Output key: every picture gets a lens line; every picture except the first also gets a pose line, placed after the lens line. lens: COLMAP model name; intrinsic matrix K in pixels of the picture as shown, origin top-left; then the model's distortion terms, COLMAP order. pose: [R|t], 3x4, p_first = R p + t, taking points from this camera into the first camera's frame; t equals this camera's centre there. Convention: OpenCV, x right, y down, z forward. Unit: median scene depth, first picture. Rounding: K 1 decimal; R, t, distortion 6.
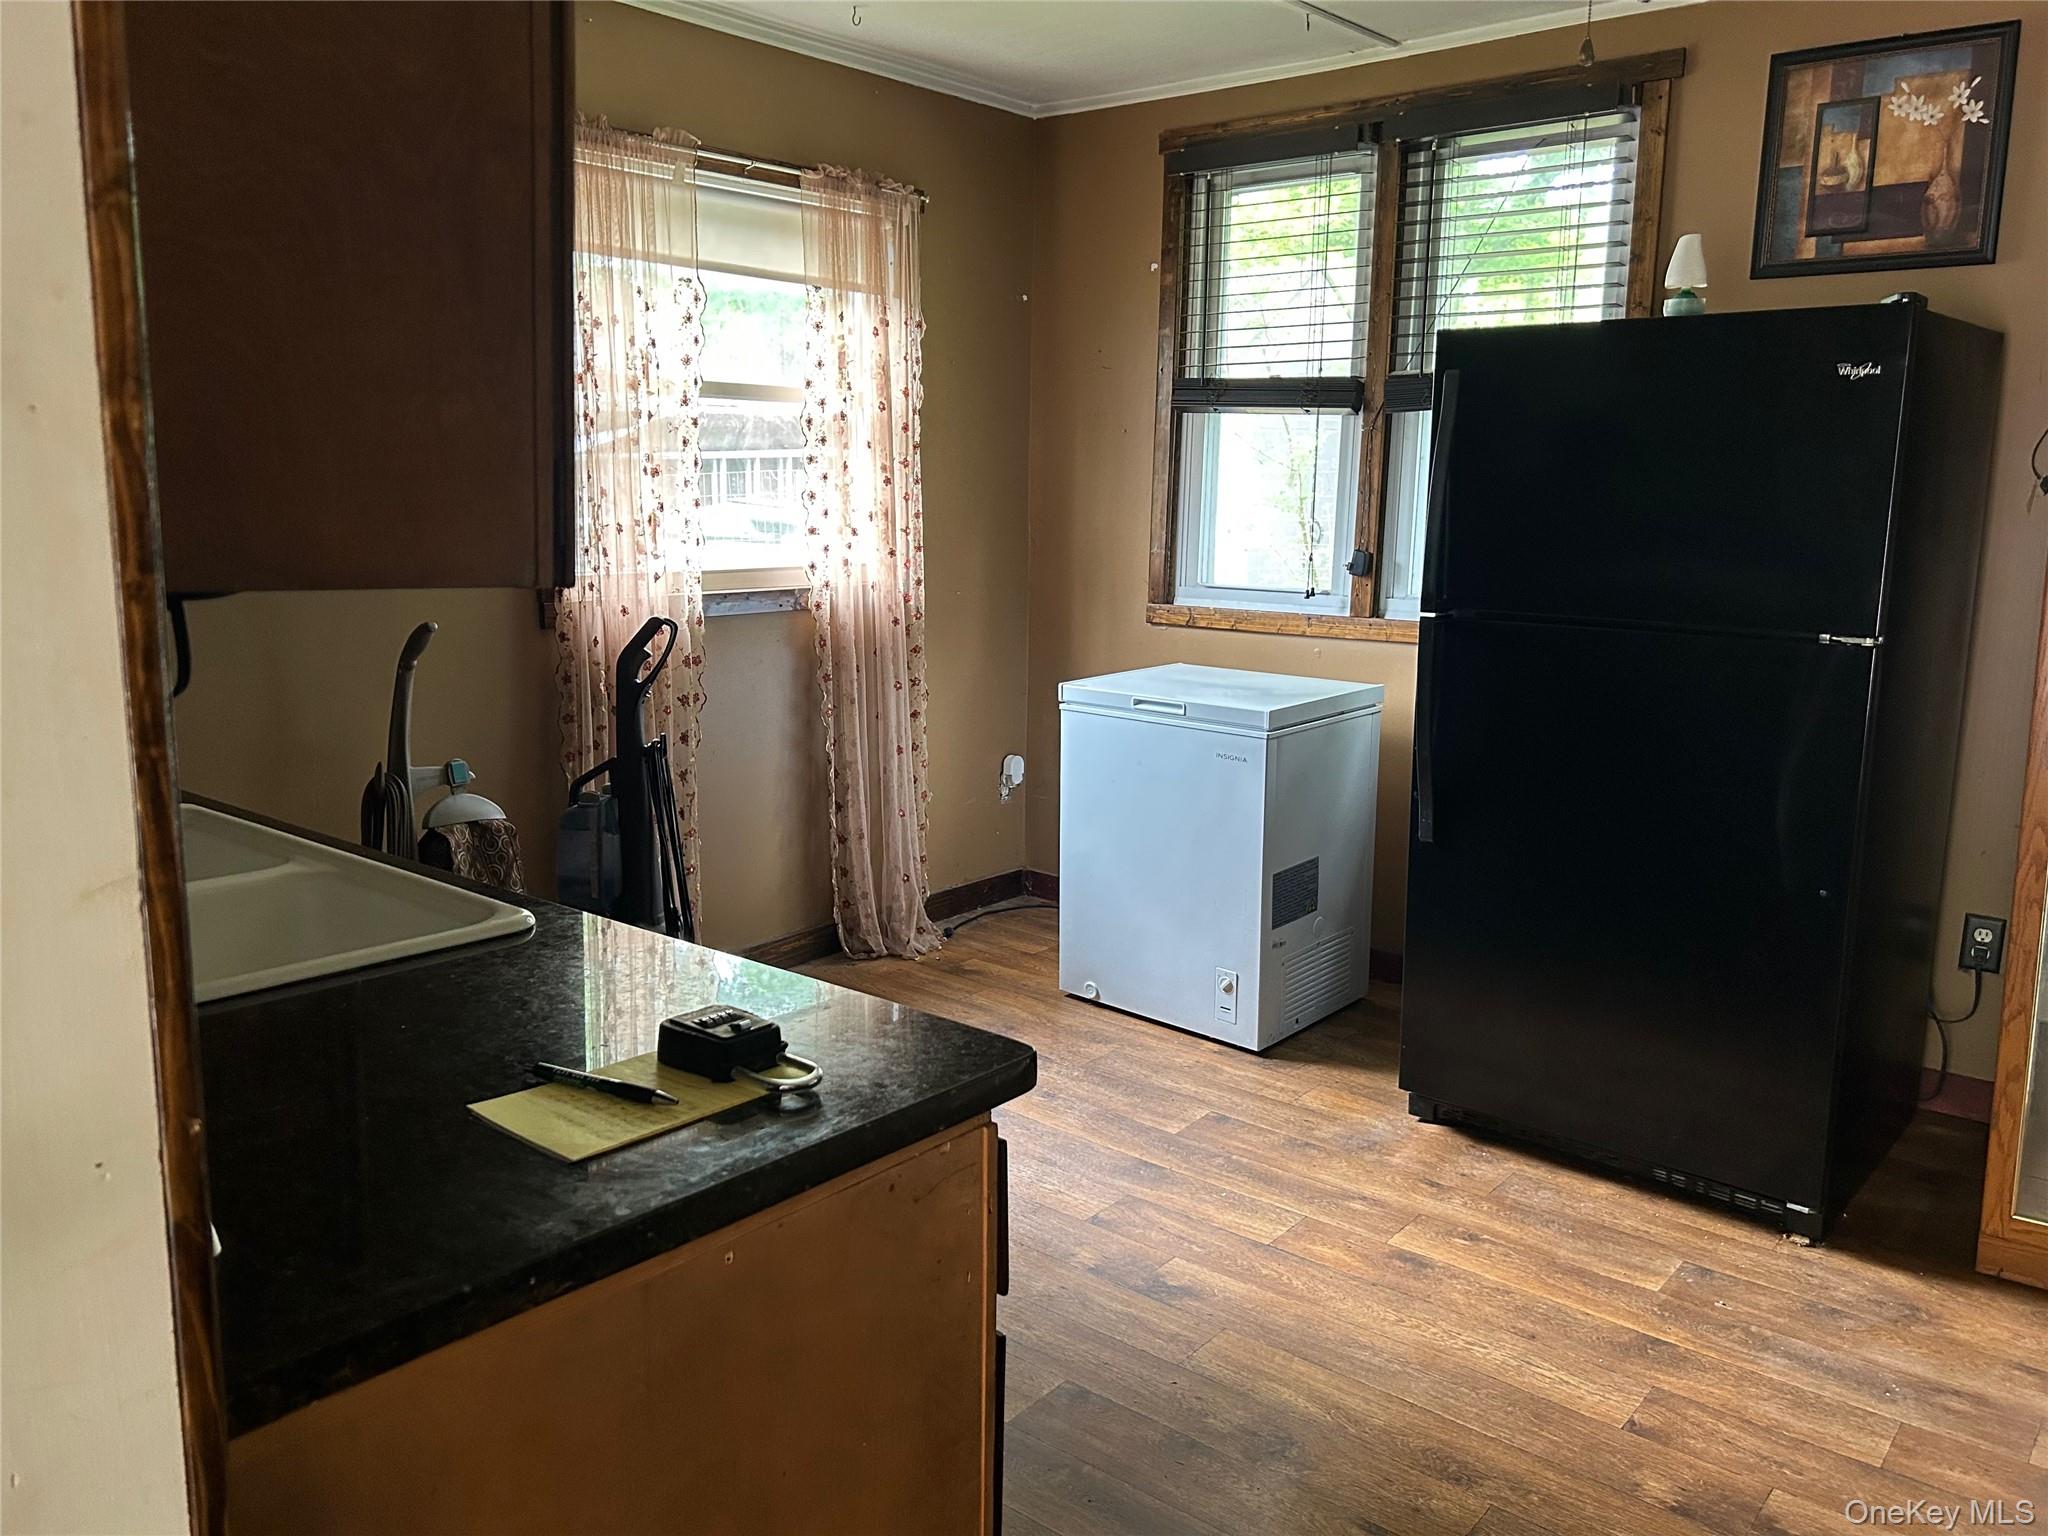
lens RADIAL K [[1541.4, 0, 1024.0], [0, 1541.4, 768.0], [0, 0, 1]] dist [0.041377, -0.009119]
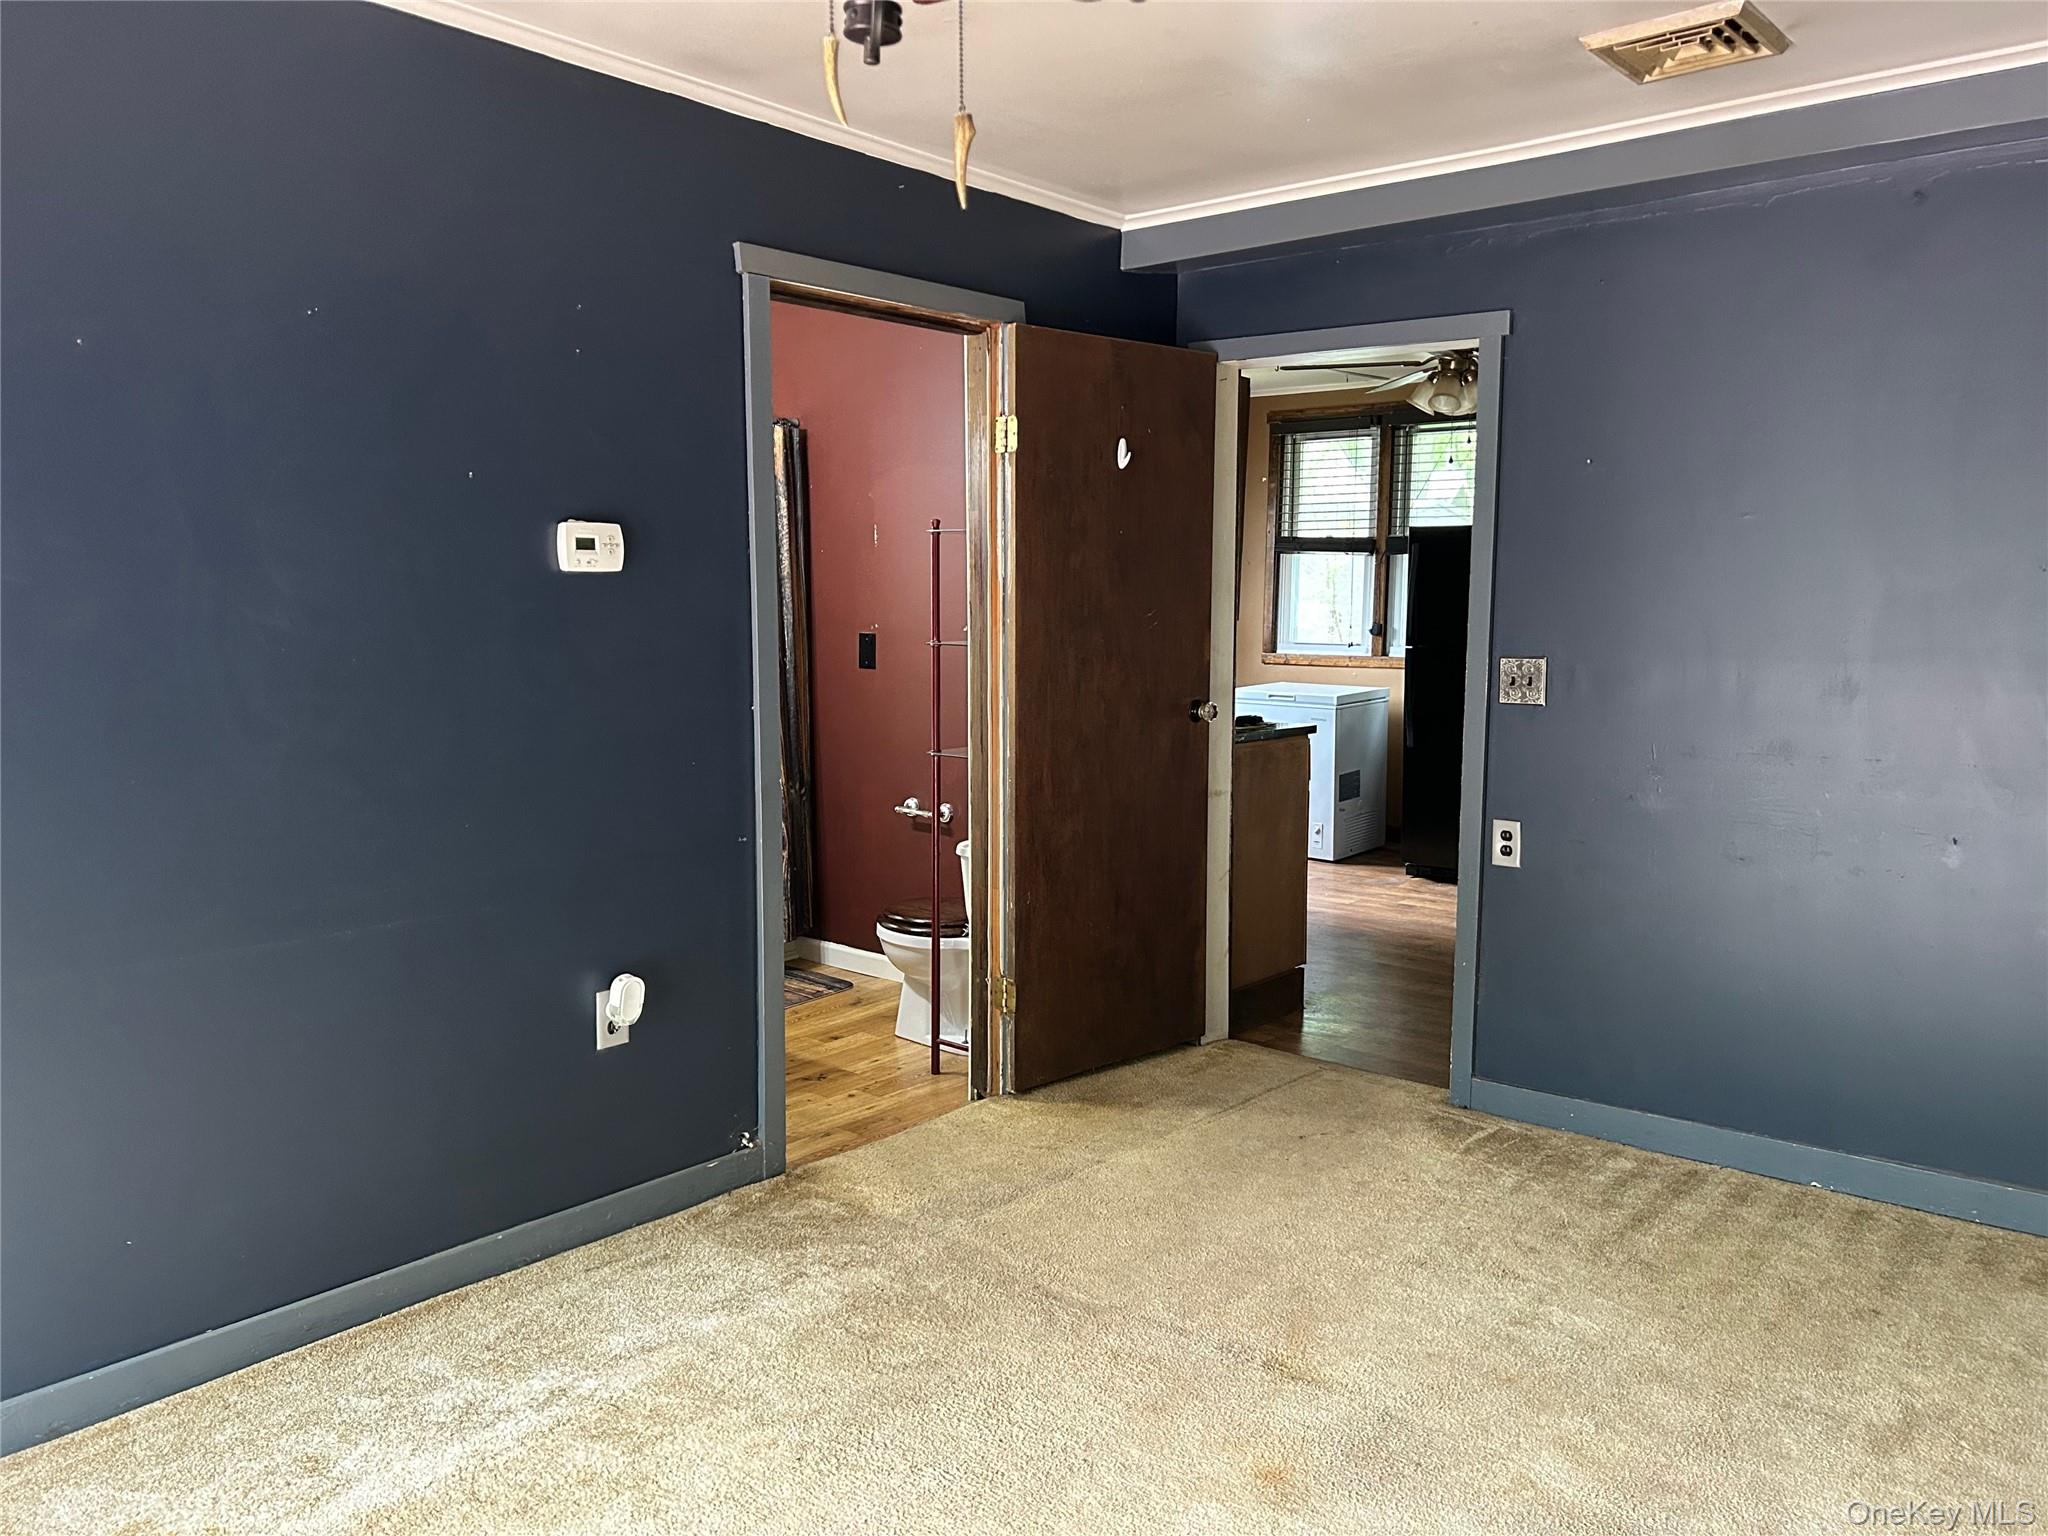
lens RADIAL K [[1541.4, 0, 1024.0], [0, 1541.4, 768.0], [0, 0, 1]] dist [0.041377, -0.009119]
pose [[0.999968, -0.007220, 0.003373, -0.244534], [0.007430, 0.997722, -0.067051, 0.176319], [-0.002881, 0.067074, 0.997744, -0.976309]]
